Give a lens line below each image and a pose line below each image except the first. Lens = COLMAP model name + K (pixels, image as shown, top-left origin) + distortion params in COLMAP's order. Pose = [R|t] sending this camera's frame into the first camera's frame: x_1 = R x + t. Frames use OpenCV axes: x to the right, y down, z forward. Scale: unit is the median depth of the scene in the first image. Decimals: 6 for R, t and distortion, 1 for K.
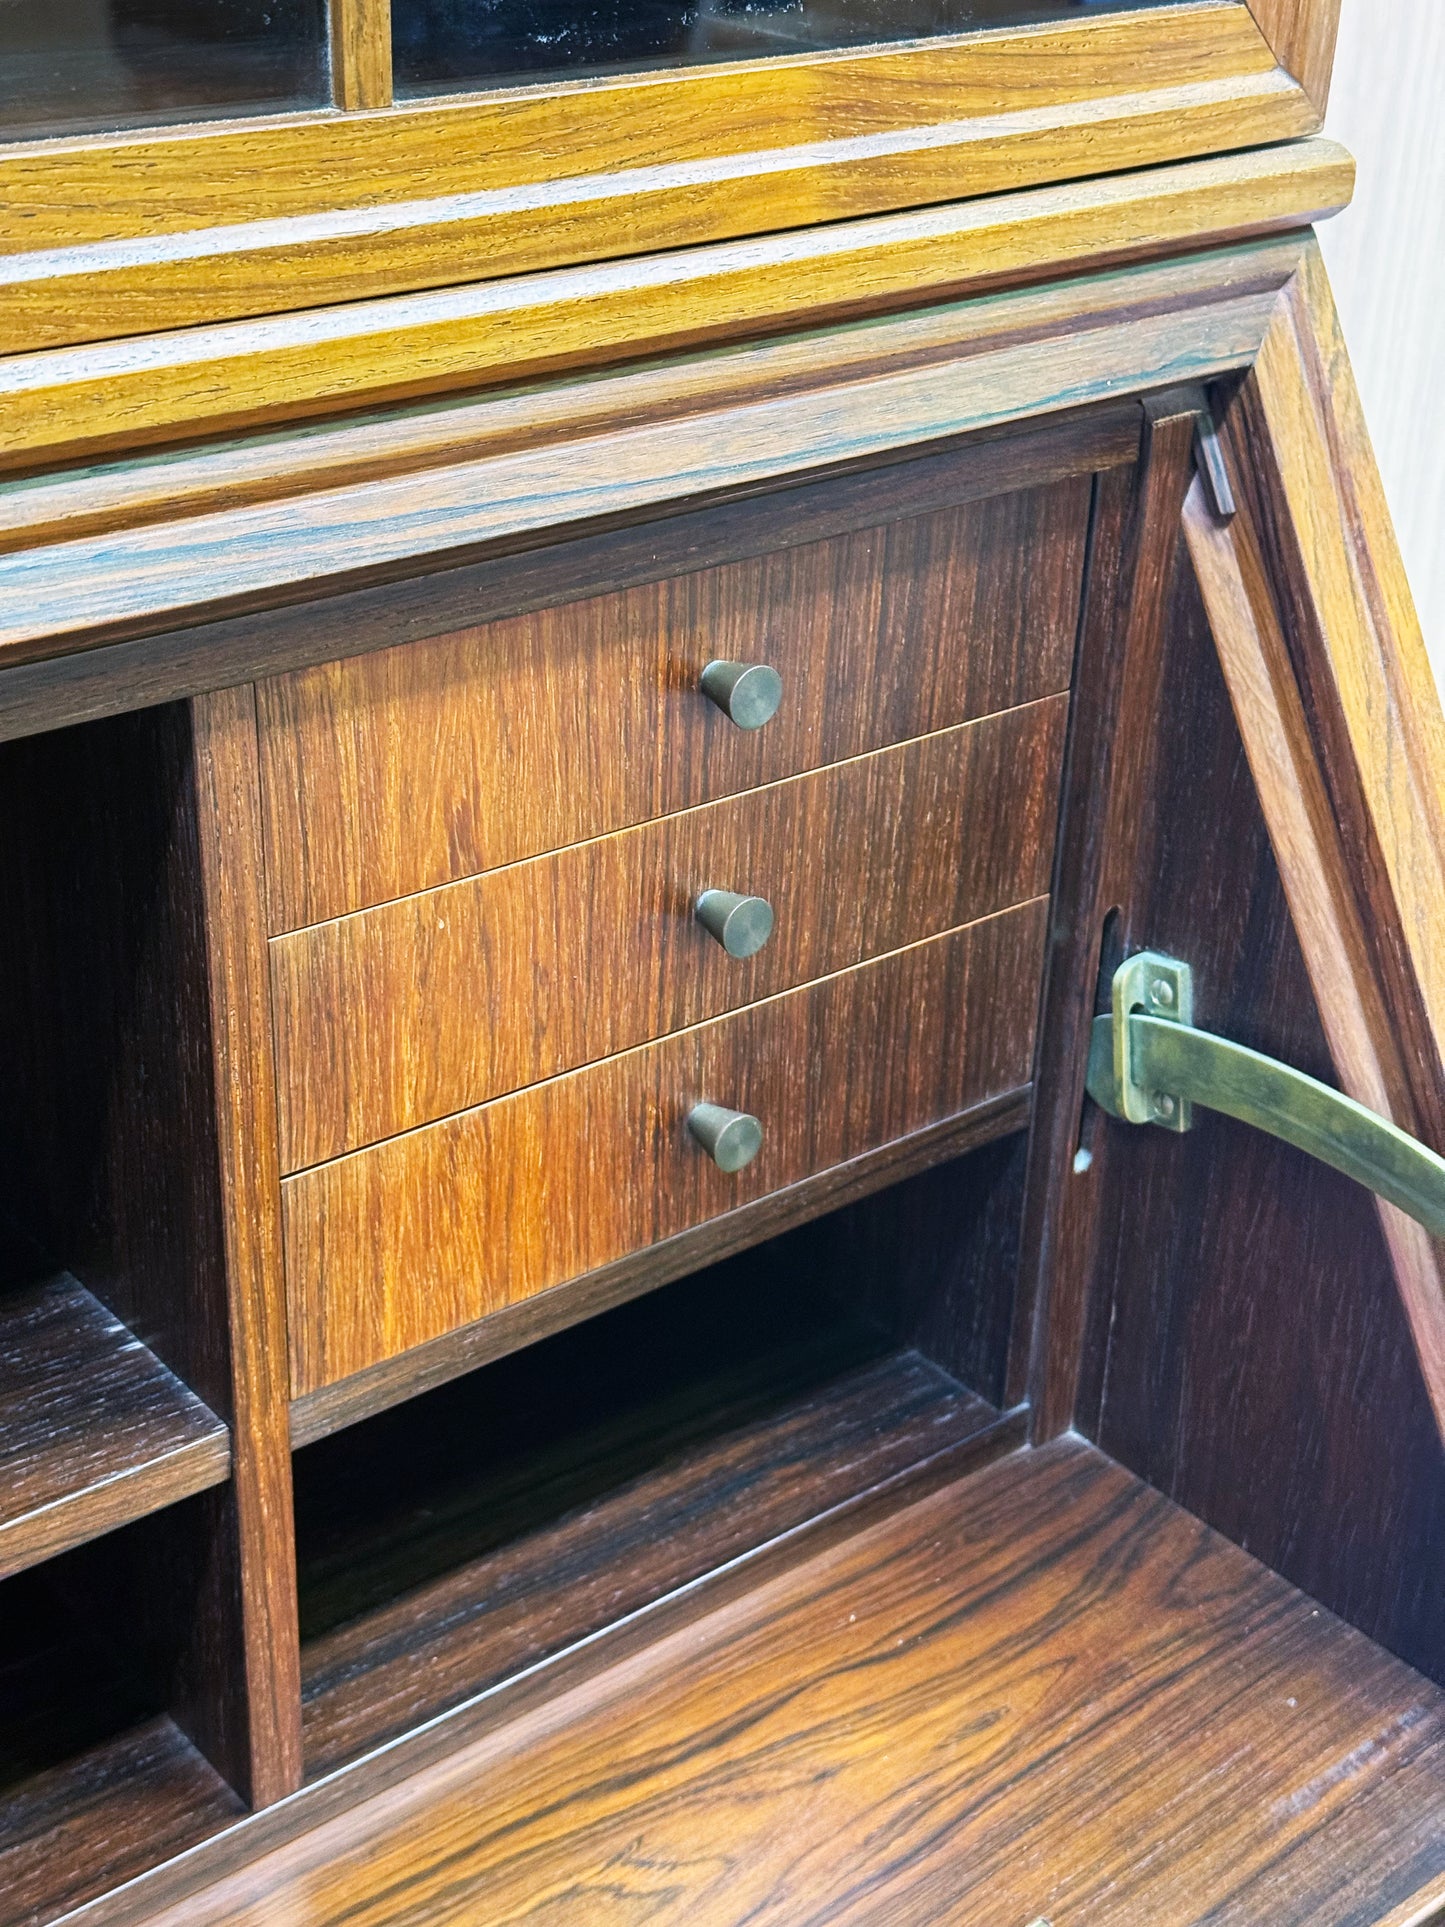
lens RADIAL K [[2659.6, 0, 767.4], [0, 2659.6, 973.2], [0, 0, 1]] dist [0.191617, -0.382755]
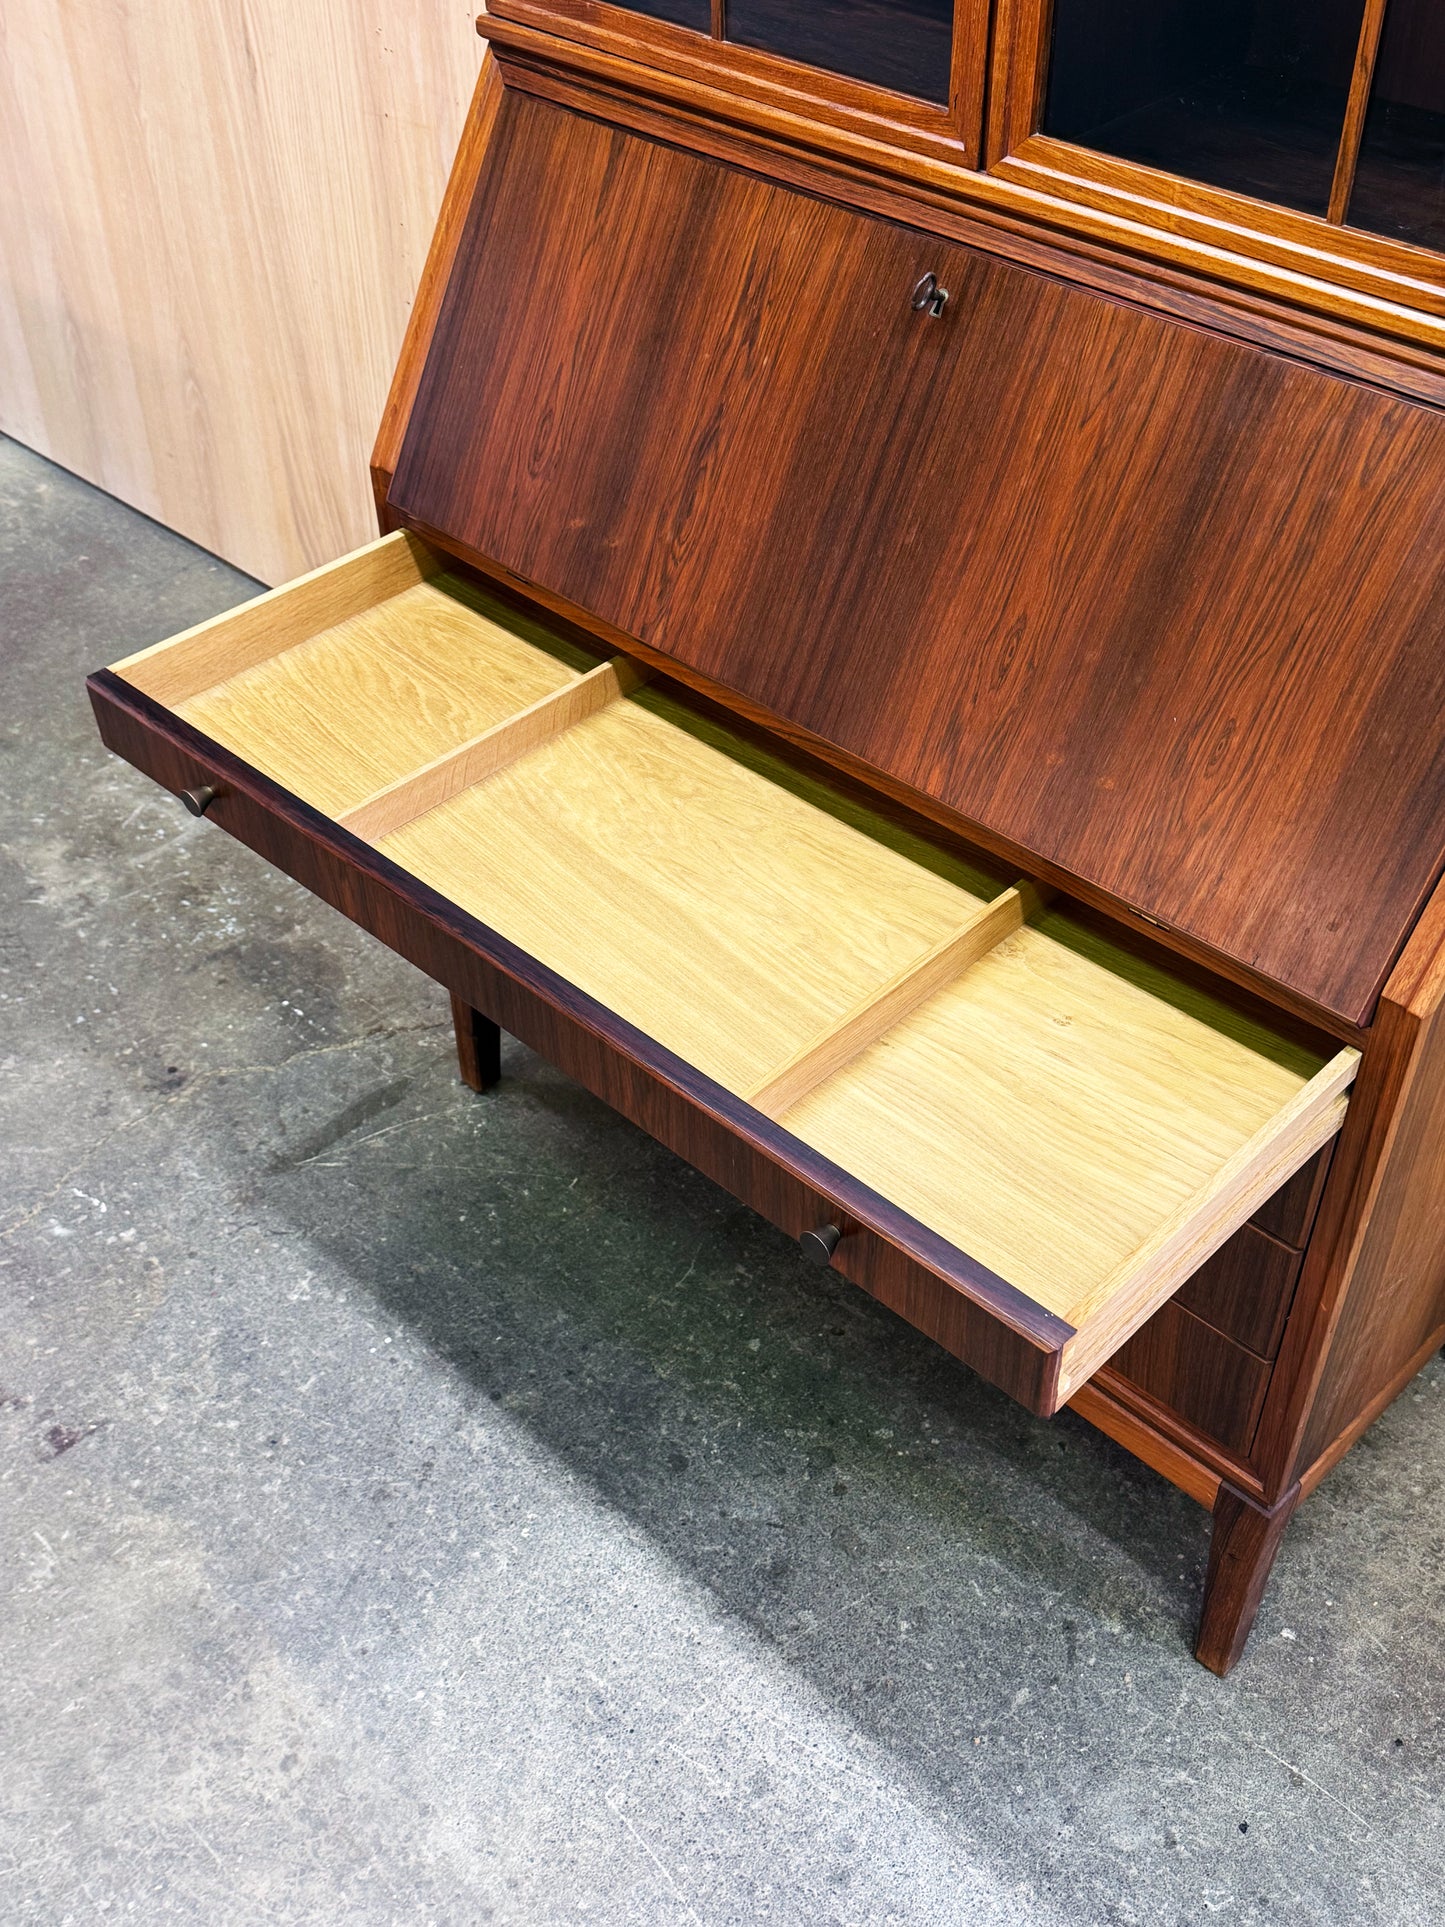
lens RADIAL K [[1959.9, 0, 726.0], [0, 1959.9, 968.3], [0, 0, 1]] dist [0.192140, -0.424349]
pose [[0.102189, 0.634231, -0.766361, 1.927891], [-0.457714, 0.713976, 0.529845, -0.534439], [0.883208, 0.296629, 0.363257, -0.260987]]
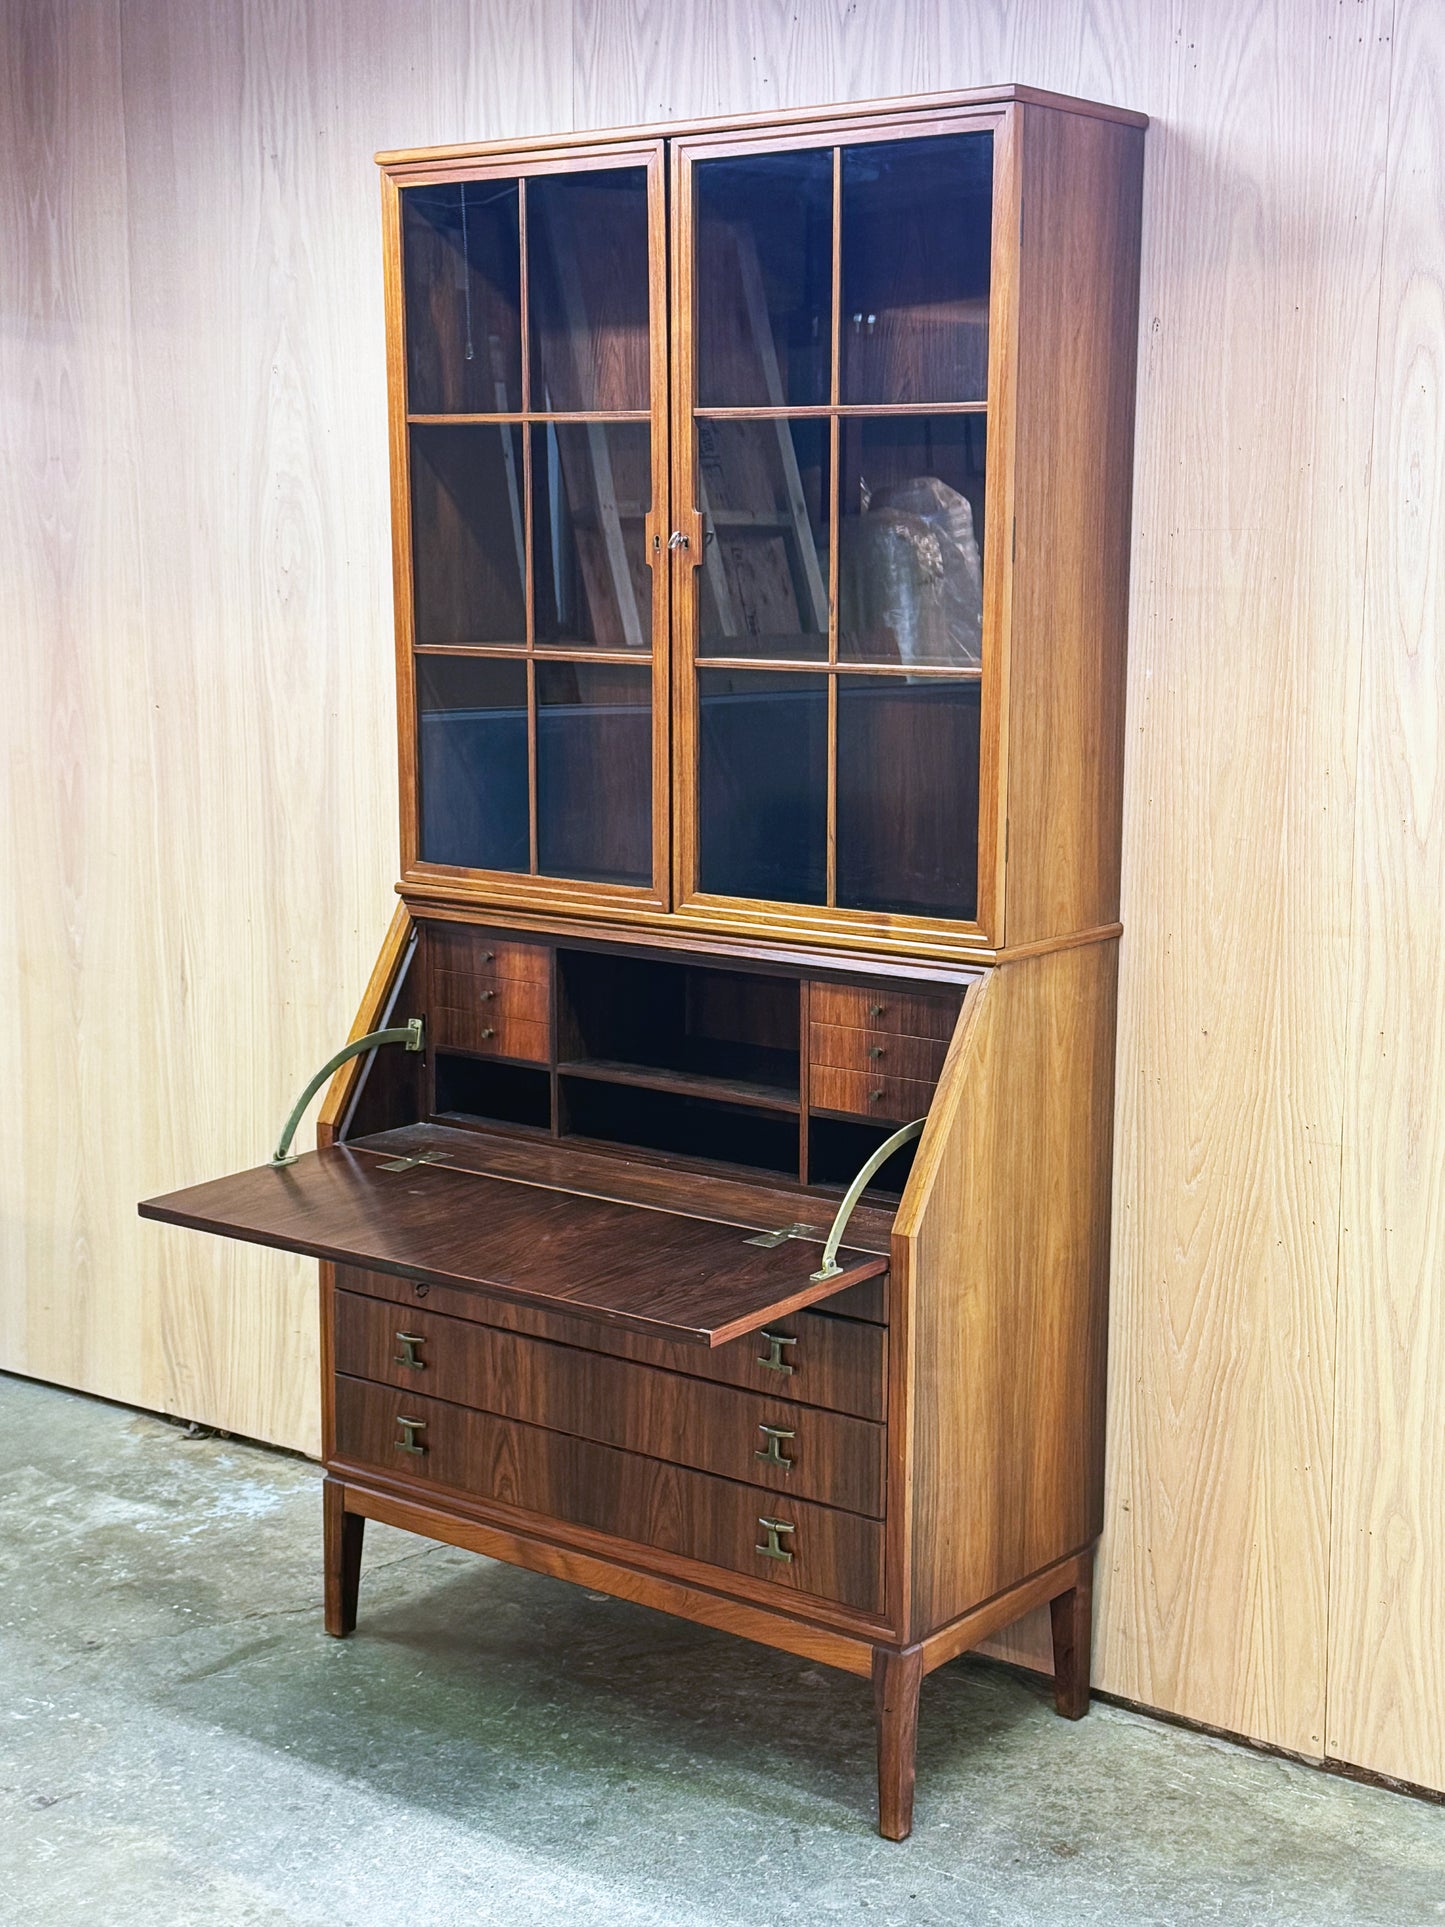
lens RADIAL K [[2659.6, 0, 767.4], [0, 2659.6, 973.2], [0, 0, 1]] dist [0.191617, -0.382755]
pose [[0.230279, 0.127494, -0.964737, 5.784720], [-0.459359, 0.888217, 0.007734, -0.114560], [0.857882, 0.441380, 0.263103, -0.832050]]
